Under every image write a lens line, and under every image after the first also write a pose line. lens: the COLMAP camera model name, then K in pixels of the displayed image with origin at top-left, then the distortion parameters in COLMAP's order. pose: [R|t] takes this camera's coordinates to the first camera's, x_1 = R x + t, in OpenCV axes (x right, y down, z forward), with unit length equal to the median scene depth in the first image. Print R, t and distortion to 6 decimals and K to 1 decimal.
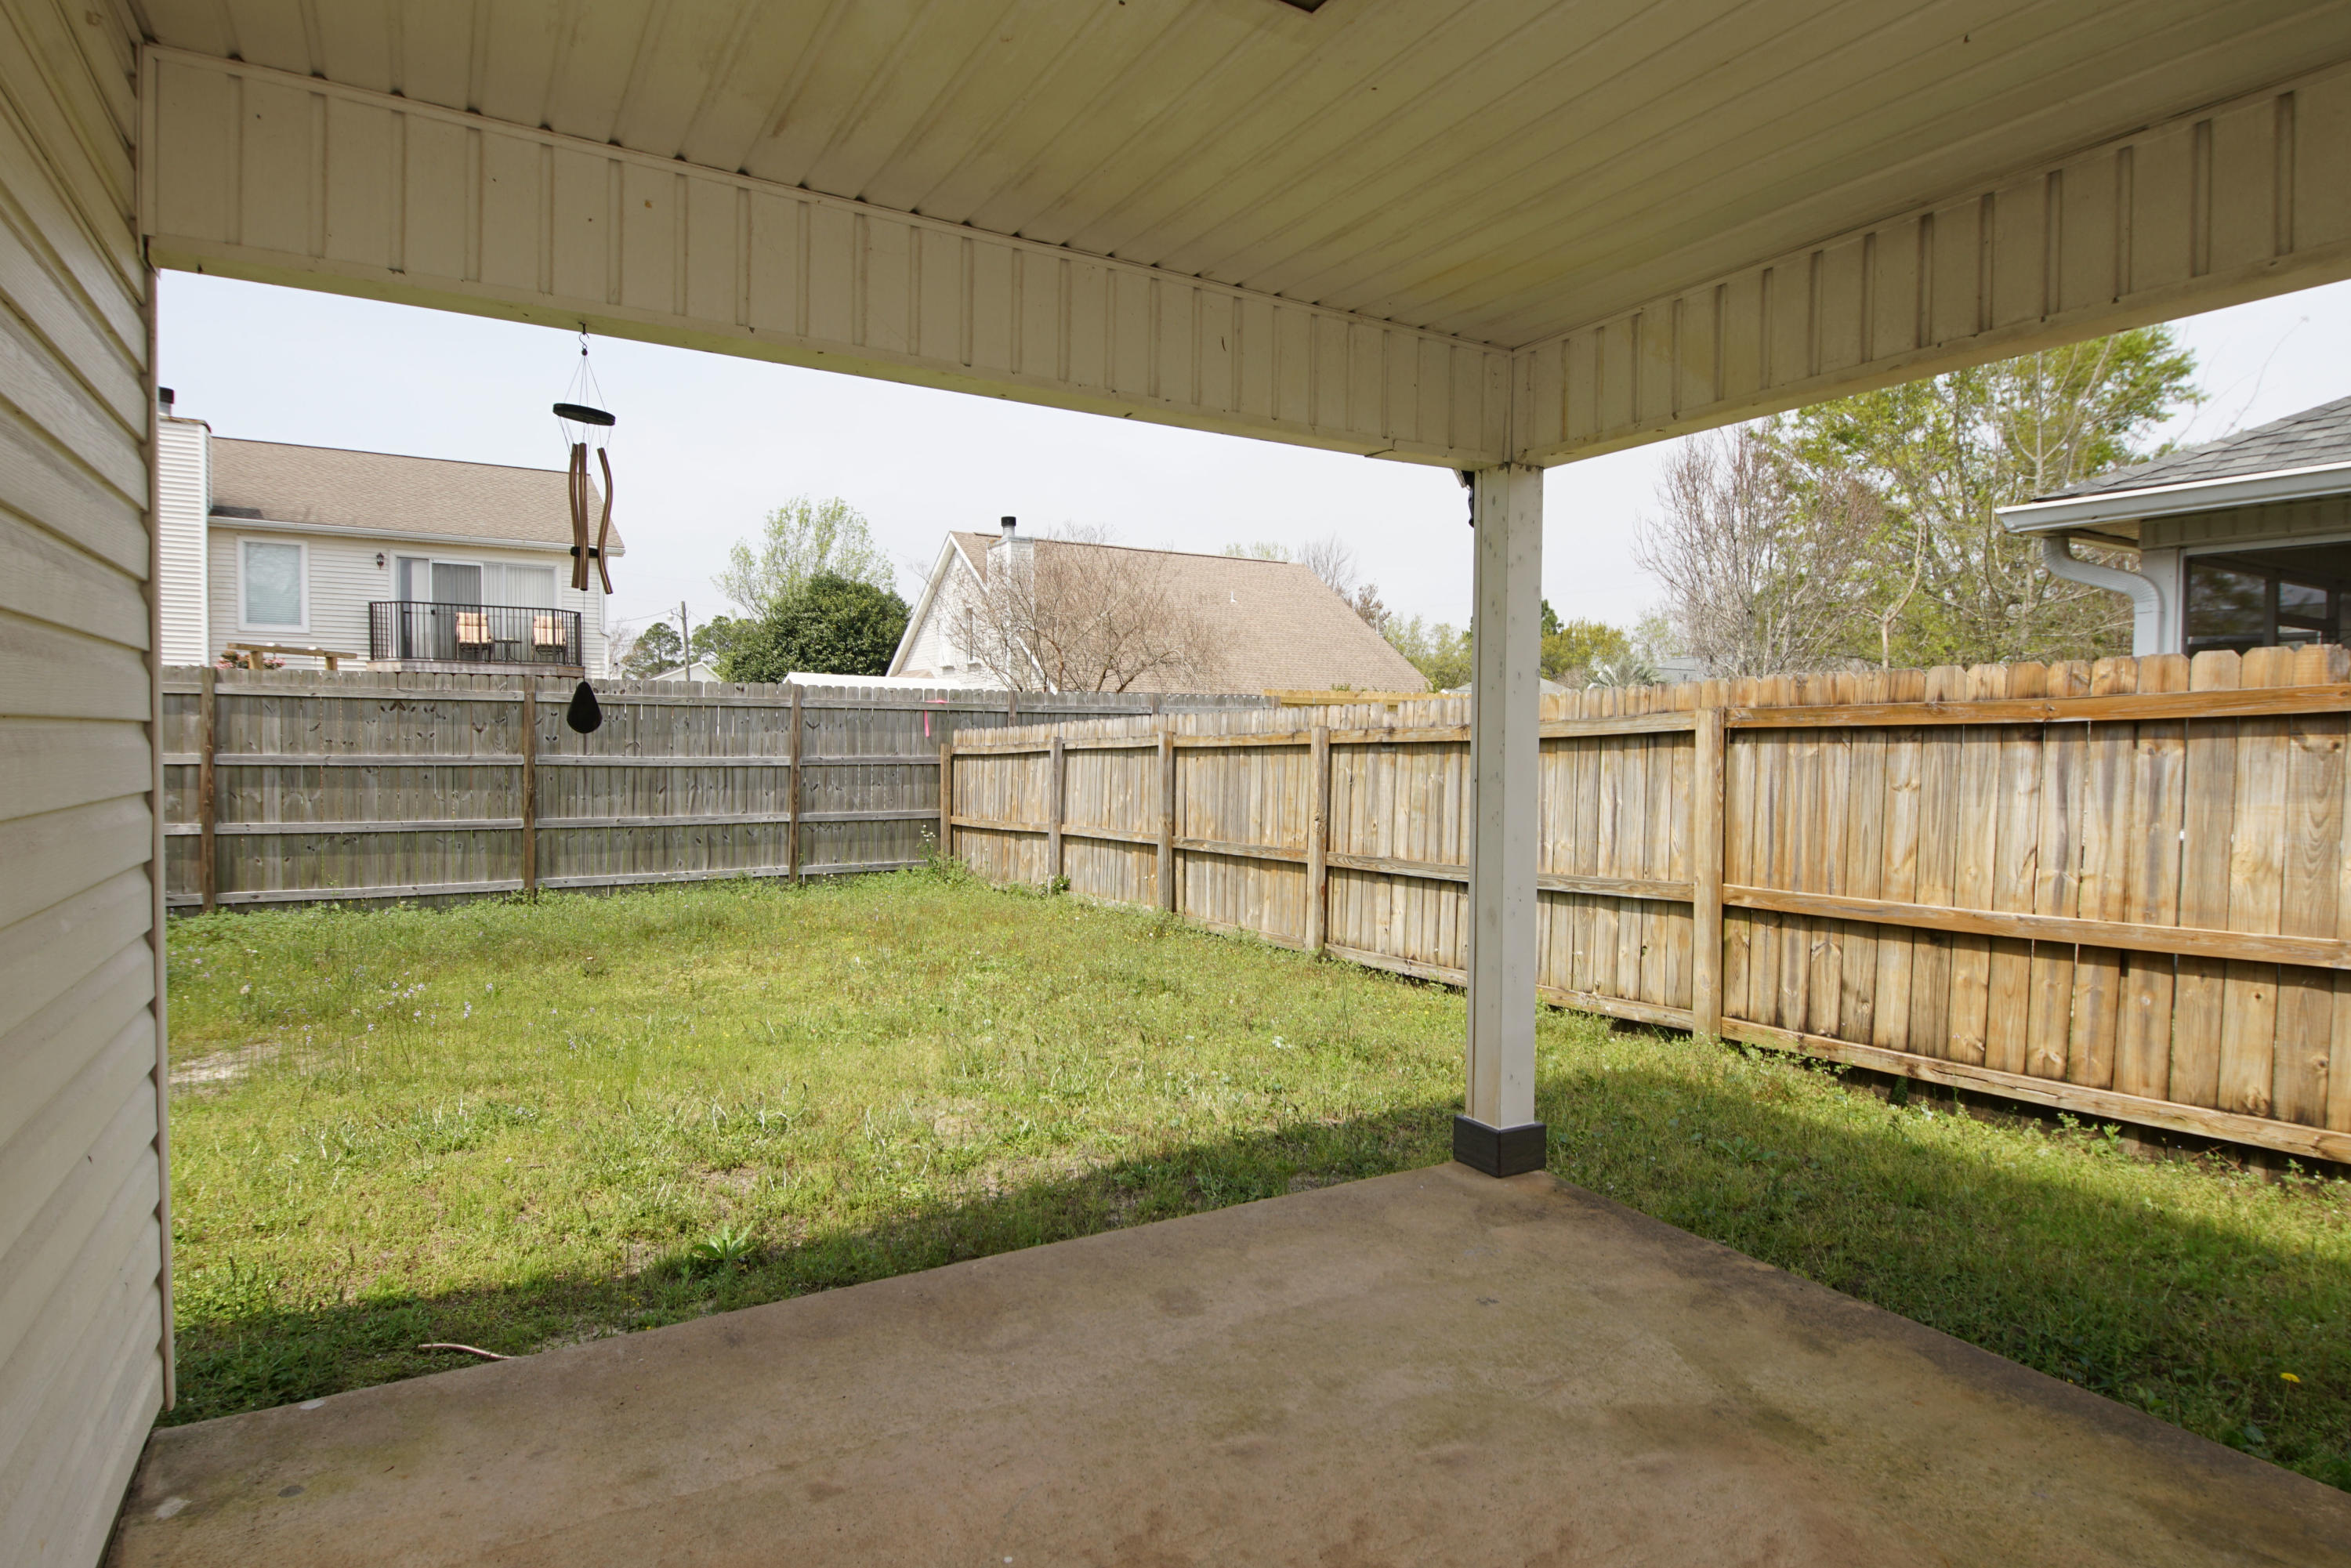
lens RADIAL K [[1258.6, 0, 1158.3], [0, 1258.6, 774.7], [0, 0, 1]] dist [0.032784, -0.032716]
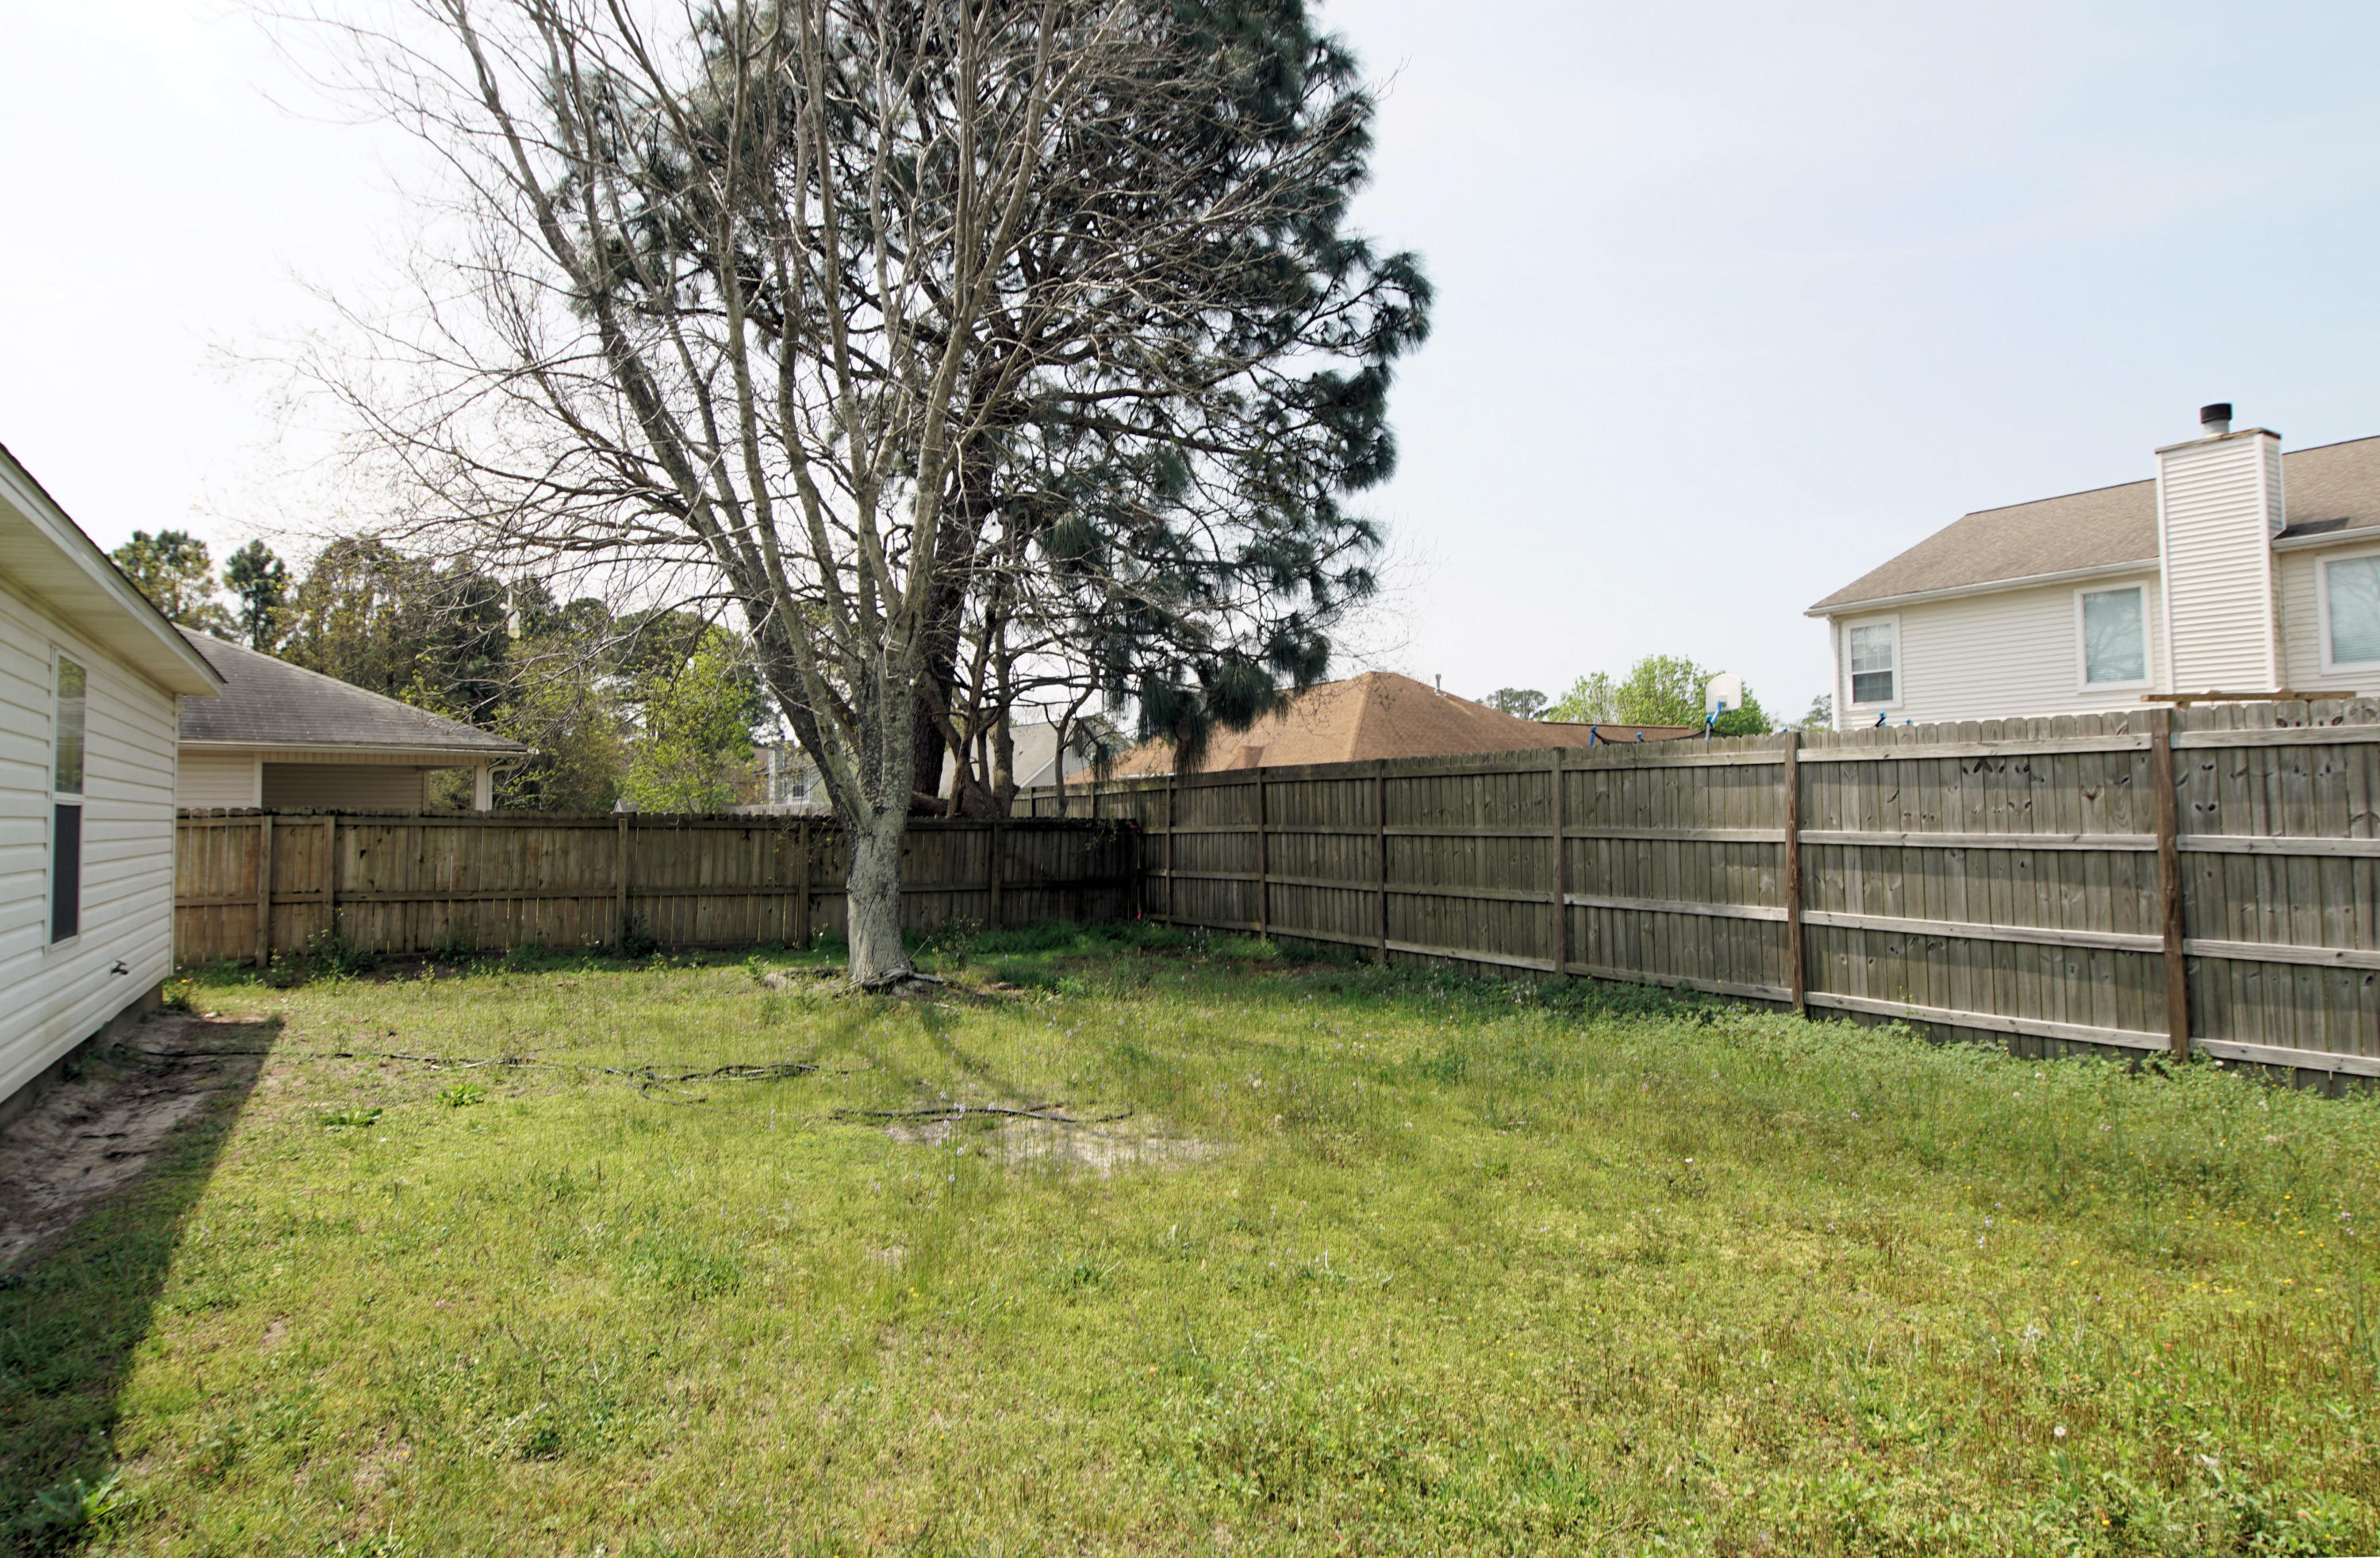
lens RADIAL K [[1310.4, 0, 1179.1], [0, 1310.4, 757.9], [0, 0, 1]] dist [0.022727, -0.019332]
pose [[0.029875, -0.049322, -0.998336, 0.139745], [-0.020894, 0.998533, -0.049957, -0.011151], [0.999335, 0.022352, 0.028801, 0.505449]]
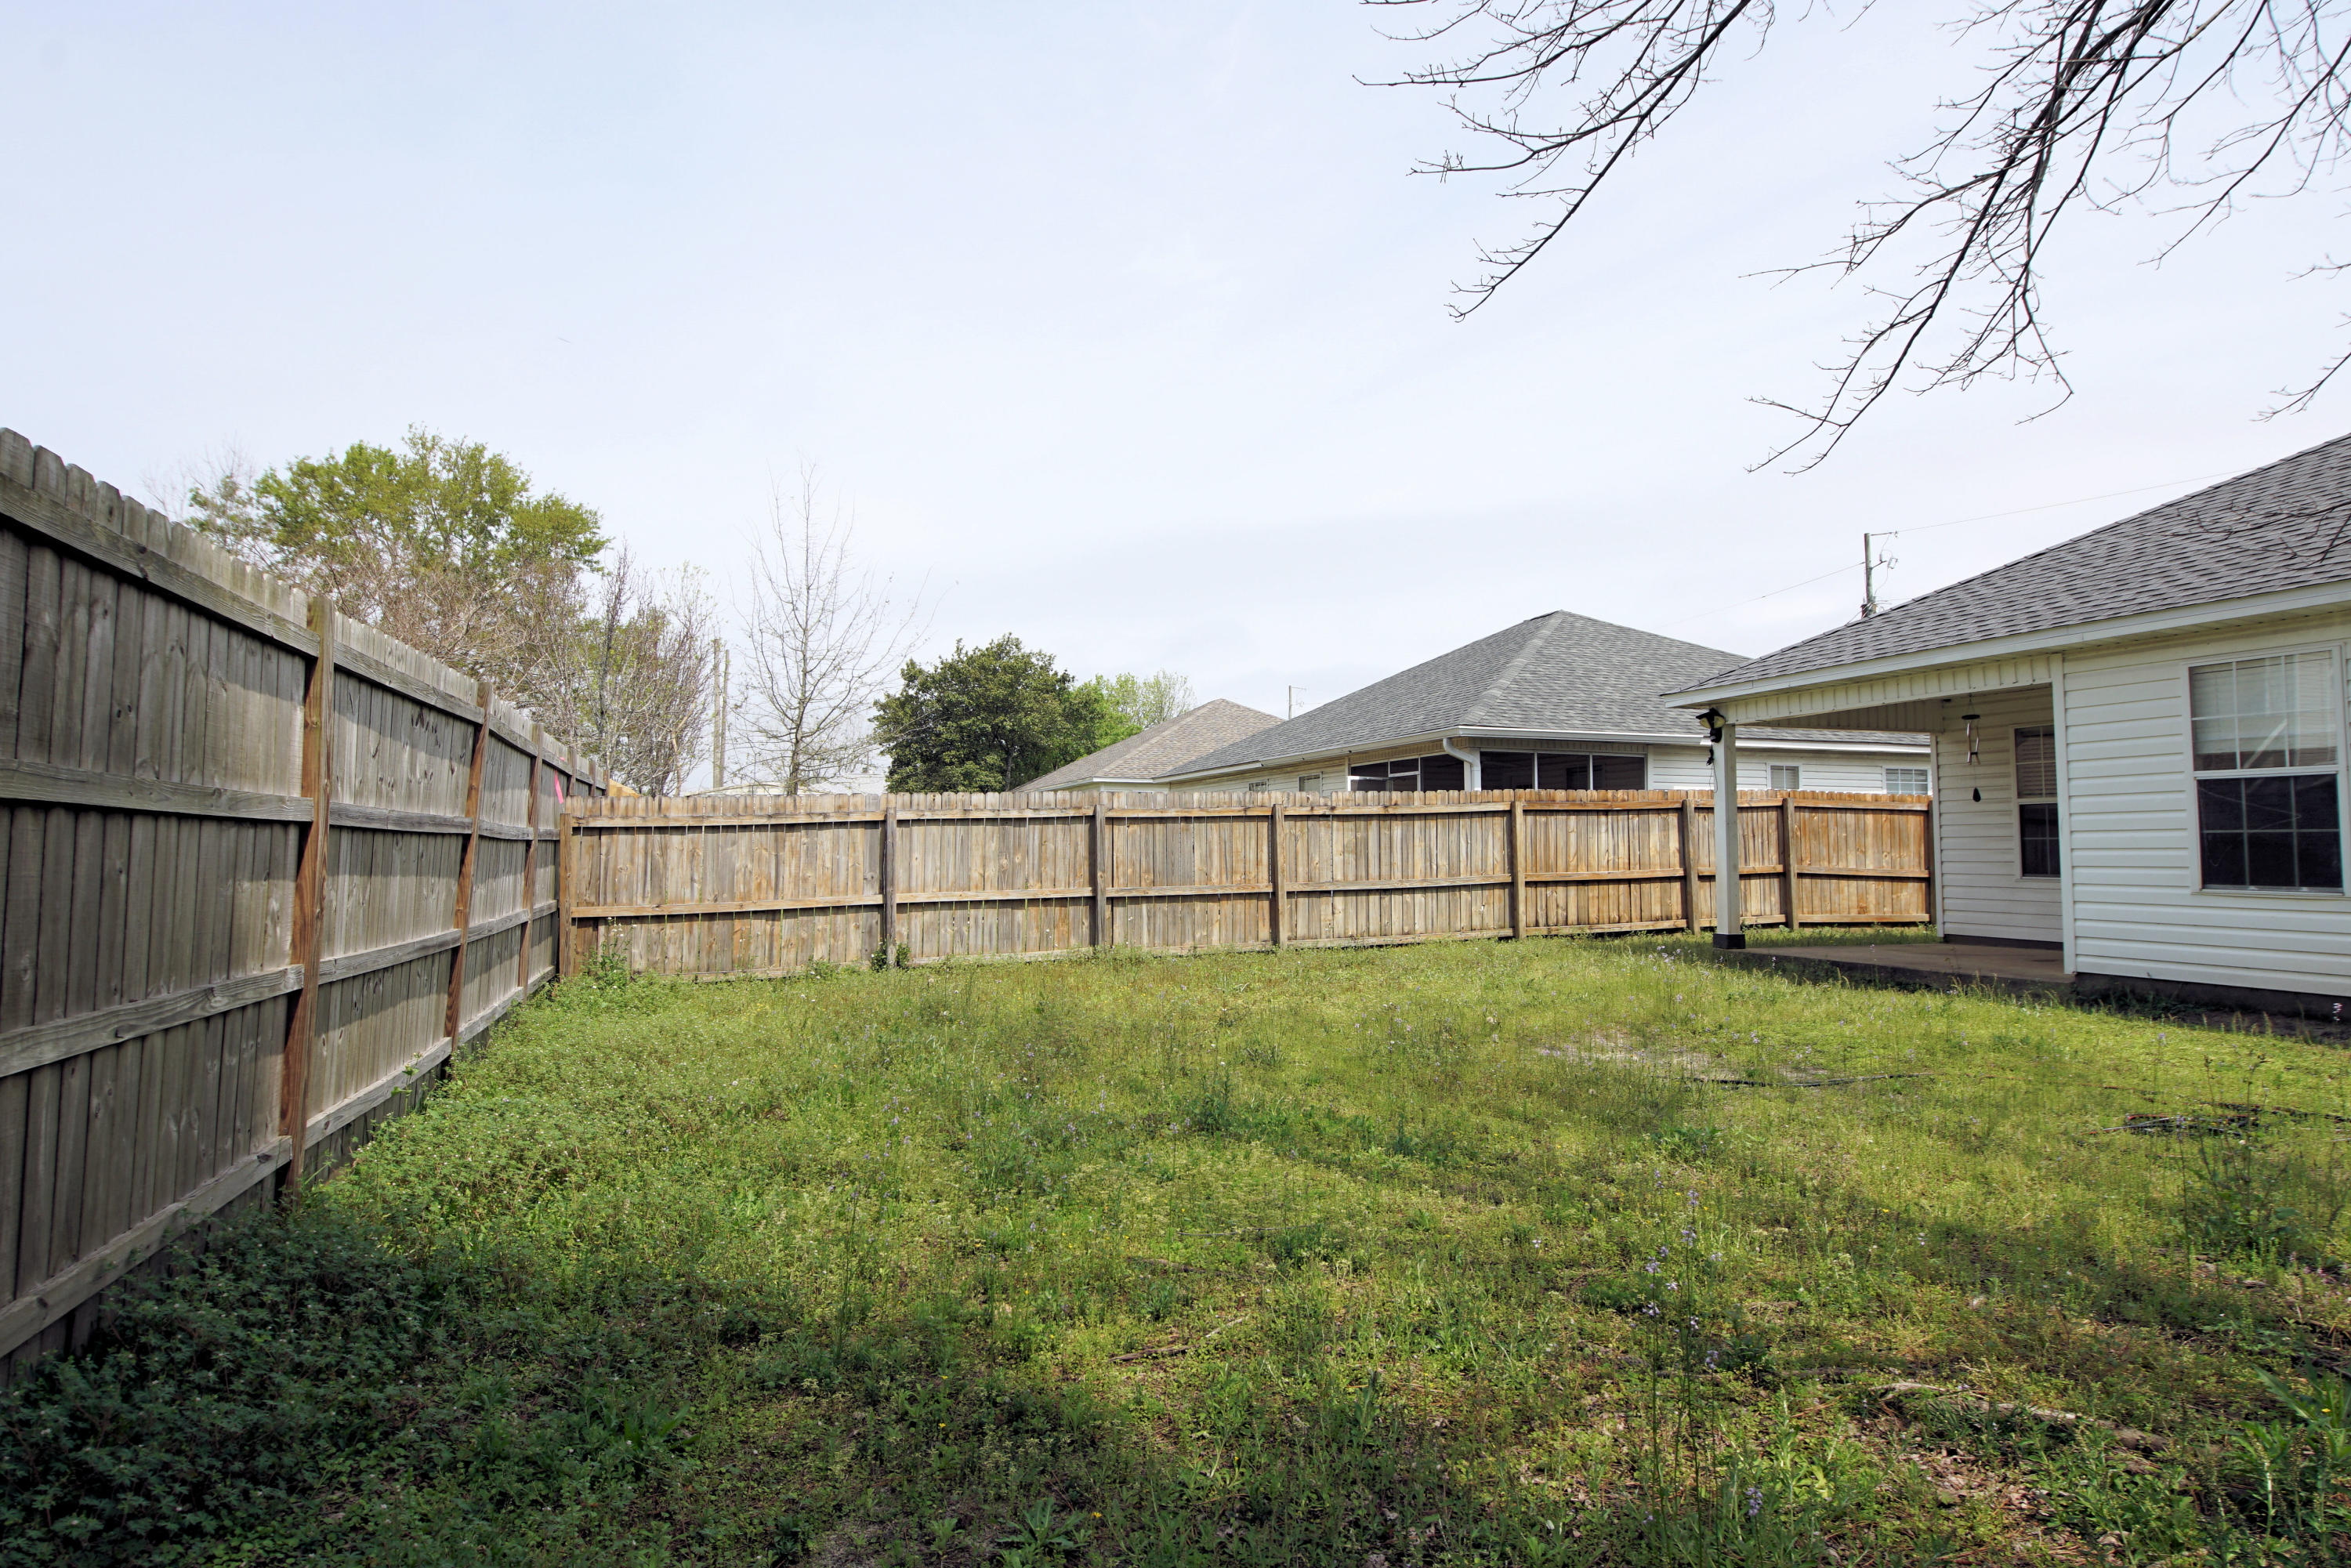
lens RADIAL K [[1258.6, 0, 1165.0], [0, 1258.6, 750.7], [0, 0, 1]] dist [0.032784, -0.032716]
pose [[0.194730, 0.068325, 0.978474, -1.029380], [0.029905, 0.996694, -0.075549, 0.006956], [-0.980401, 0.043973, 0.192043, 0.583110]]
